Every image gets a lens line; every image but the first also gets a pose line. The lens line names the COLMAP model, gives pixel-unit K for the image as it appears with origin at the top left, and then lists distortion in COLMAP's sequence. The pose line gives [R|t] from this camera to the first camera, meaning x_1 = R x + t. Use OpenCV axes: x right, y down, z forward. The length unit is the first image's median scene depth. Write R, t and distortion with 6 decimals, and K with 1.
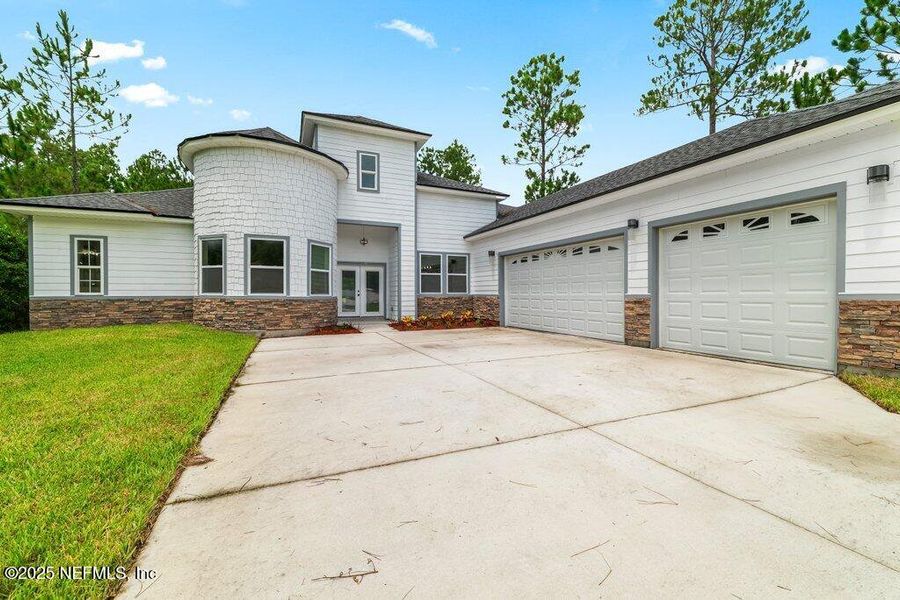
lens RADIAL K [[364.3, 0, 444.9], [0, 364.3, 299.4], [0, 0, 1]] dist [-0.002223, 0.000100]
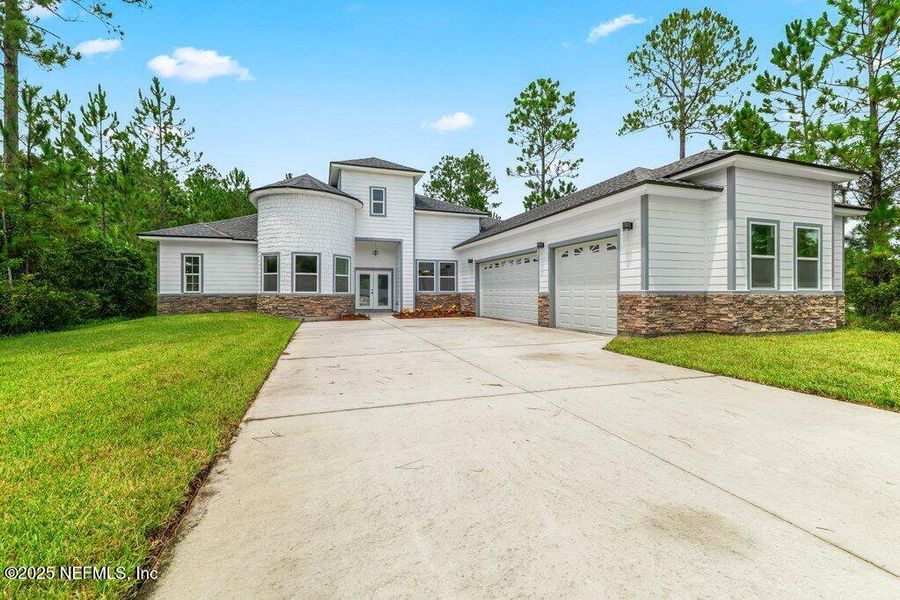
lens RADIAL K [[371.4, 0, 445.3], [0, 371.4, 297.0], [0, 0, 1]] dist [0.000755, 0.000425]
pose [[0.996166, 0.000612, -0.087482, 0.152980], [-0.000869, 0.999995, -0.002896, 0.006745], [0.087480, 0.002961, 0.996162, -0.335216]]
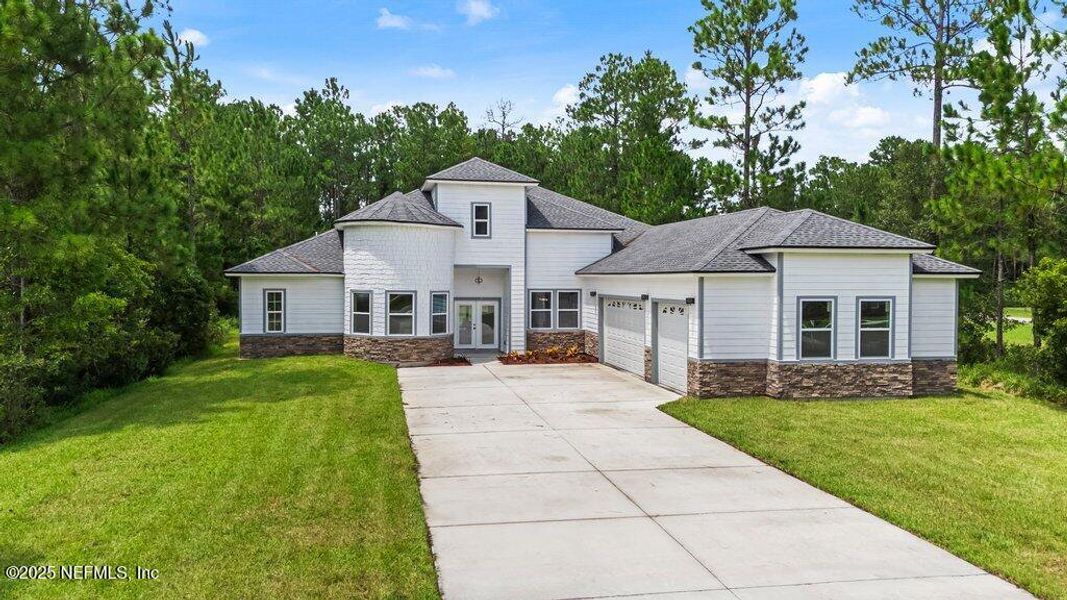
lens RADIAL K [[816.0, 0, 533.5], [0, 816.0, 300.0], [0, 0, 1]] dist [0.127237, -0.003168]
pose [[0.976301, 0.012235, -0.216073, 0.464412], [-0.007683, 0.999731, 0.021893, -0.156302], [0.216283, -0.019714, 0.976132, -1.338472]]
